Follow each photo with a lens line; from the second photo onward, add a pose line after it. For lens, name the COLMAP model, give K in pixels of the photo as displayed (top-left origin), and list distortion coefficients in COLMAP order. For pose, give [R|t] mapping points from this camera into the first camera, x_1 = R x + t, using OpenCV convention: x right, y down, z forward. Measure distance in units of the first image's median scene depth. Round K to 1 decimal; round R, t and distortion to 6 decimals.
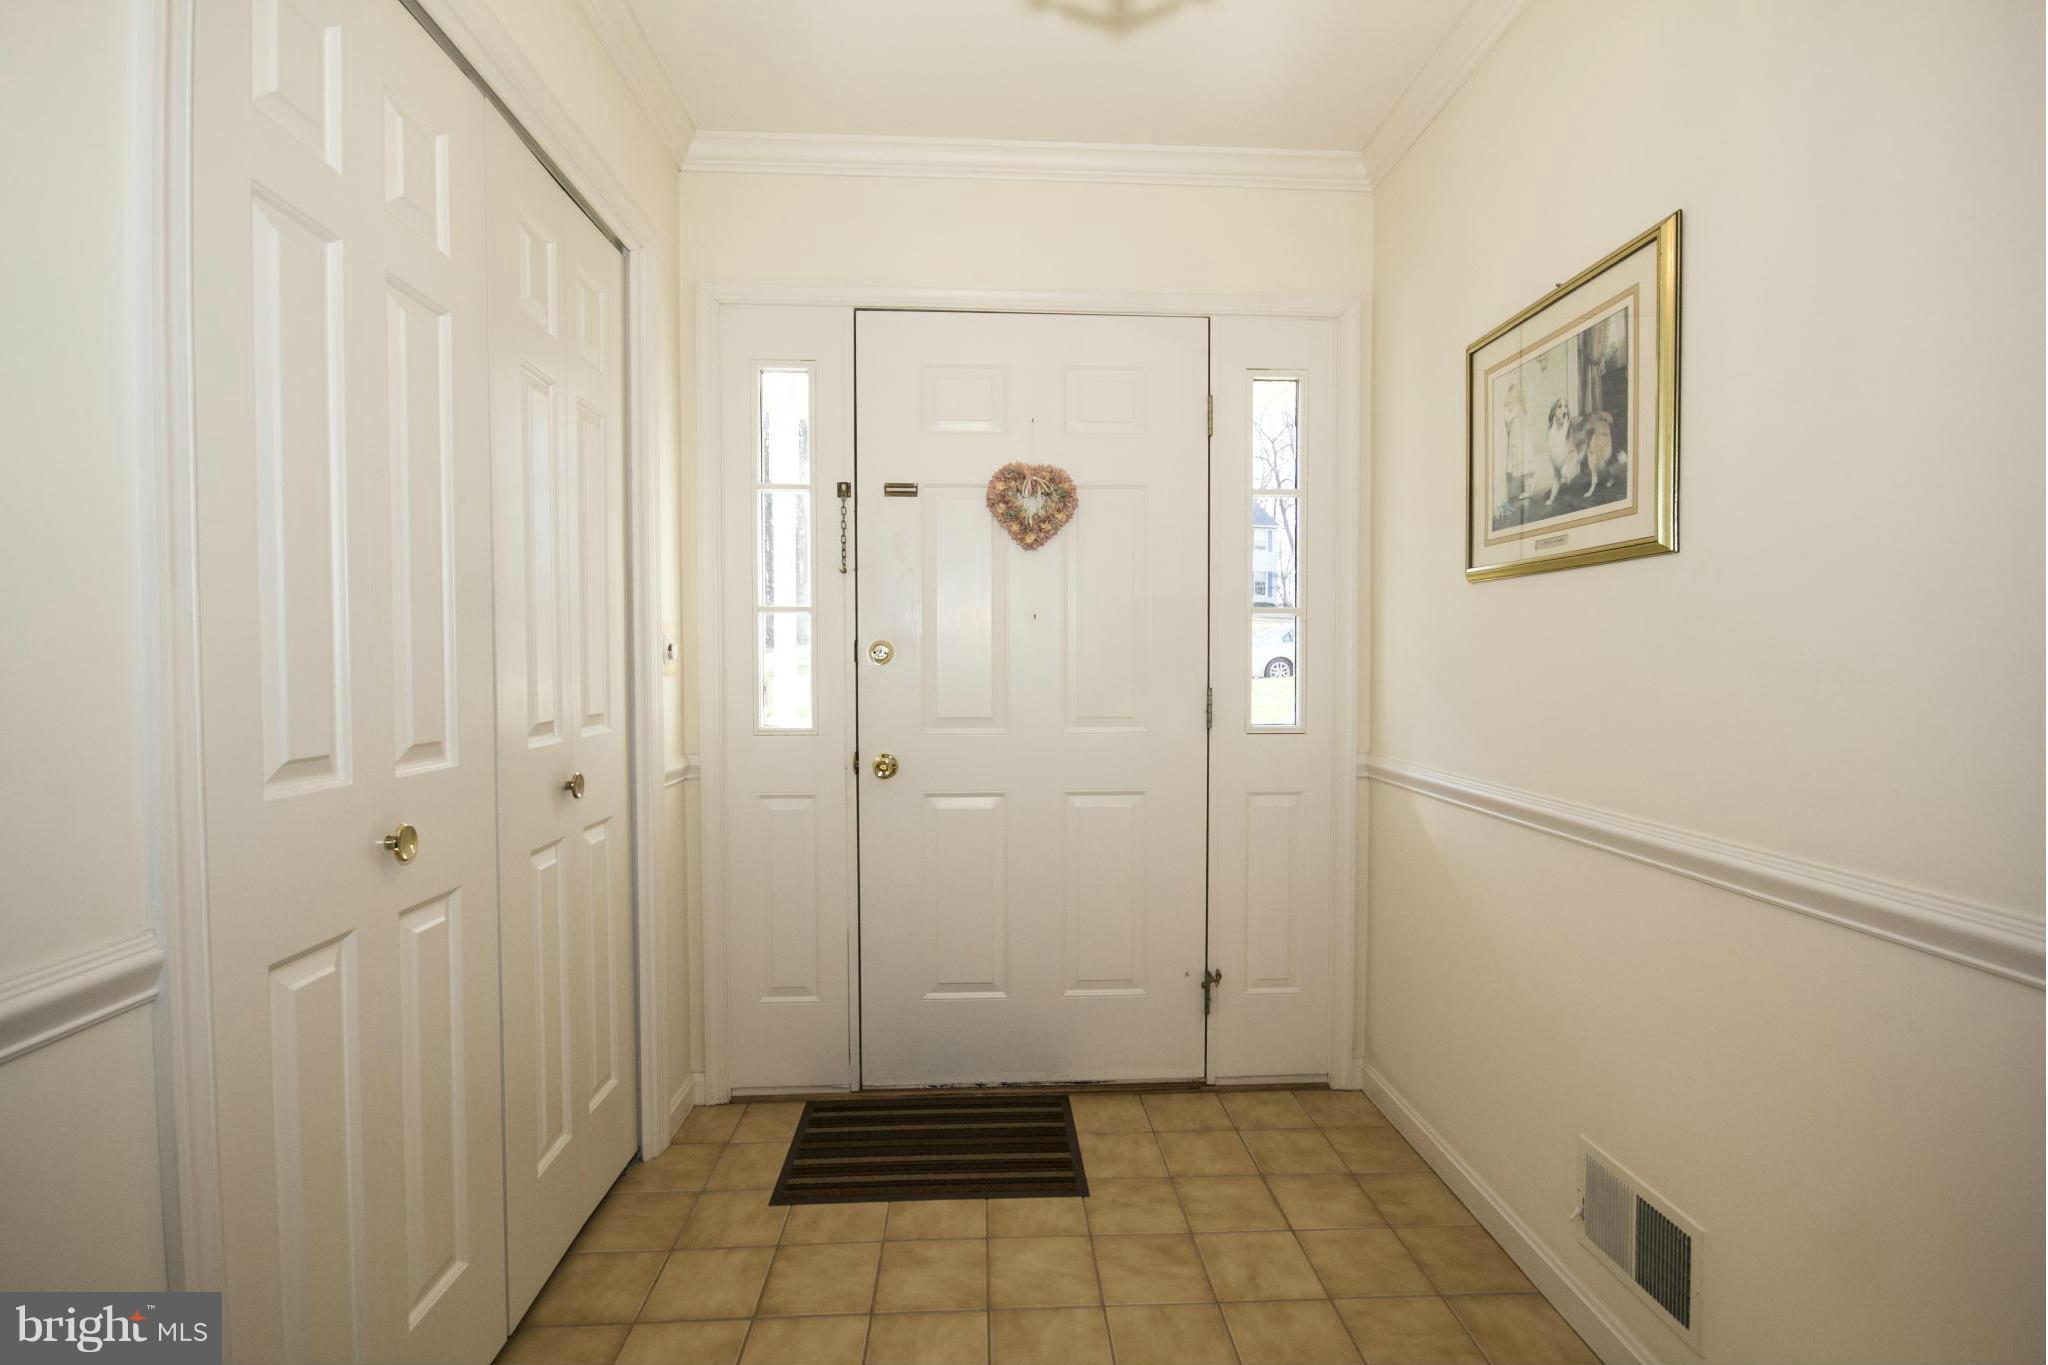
lens RADIAL K [[959.5, 0, 1024.0], [0, 959.5, 682.5], [0, 0, 1]] dist [-0.001717, 0.000484]
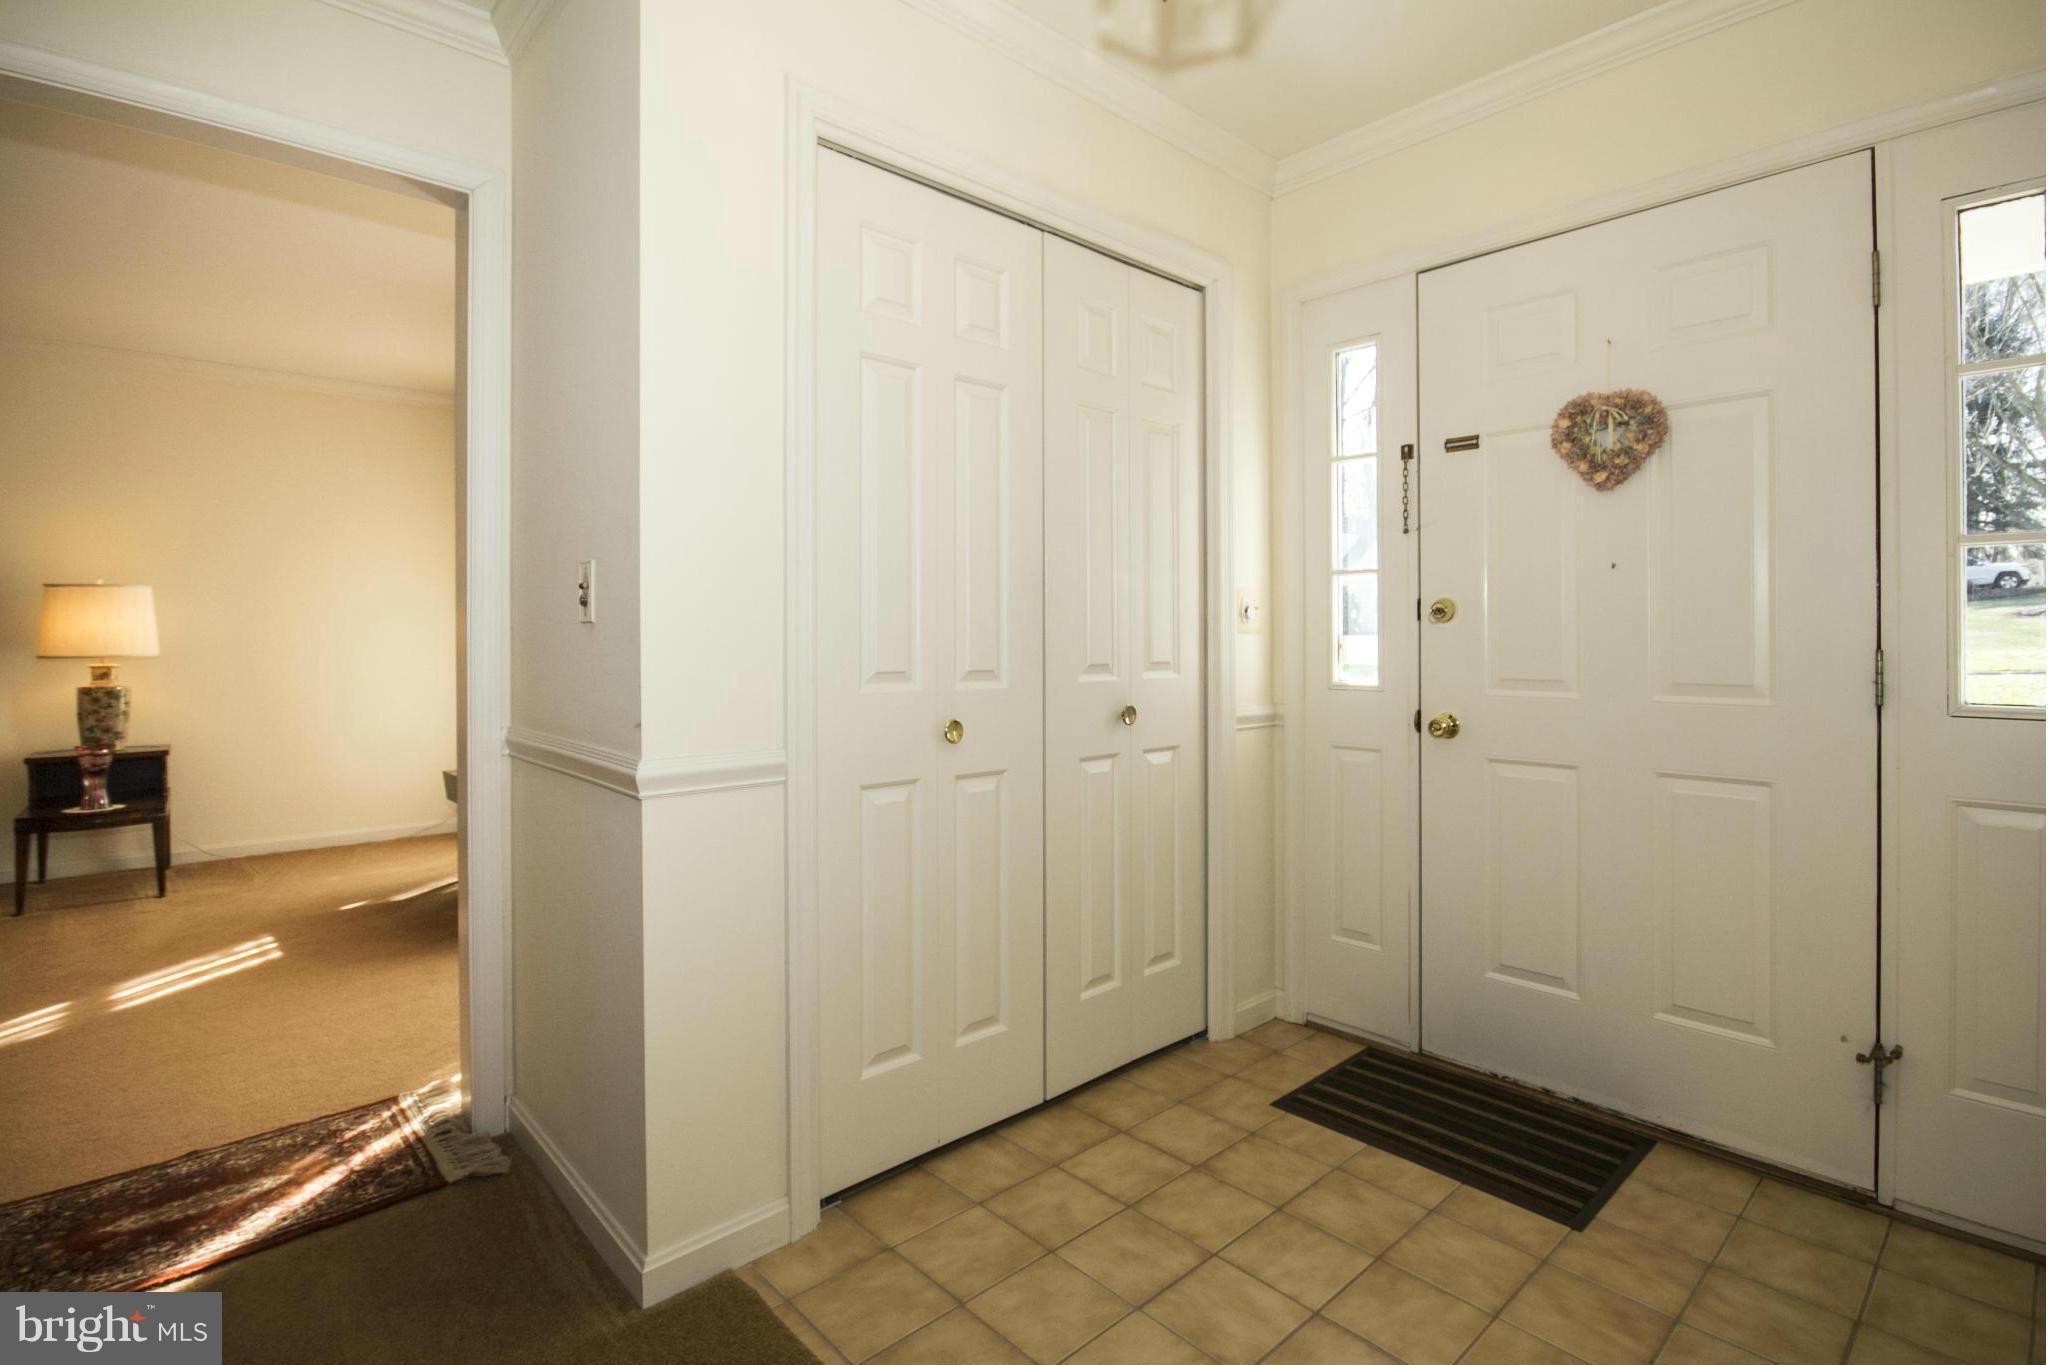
lens RADIAL K [[983.7, 0, 1023.5], [0, 983.7, 623.2], [0, 0, 1]] dist [0.000512, -0.000398]
pose [[0.635402, -0.010436, -0.772111, 0.366745], [-0.016637, 0.999492, -0.027201, 0.016580], [0.772002, 0.030130, 0.634905, 0.027031]]
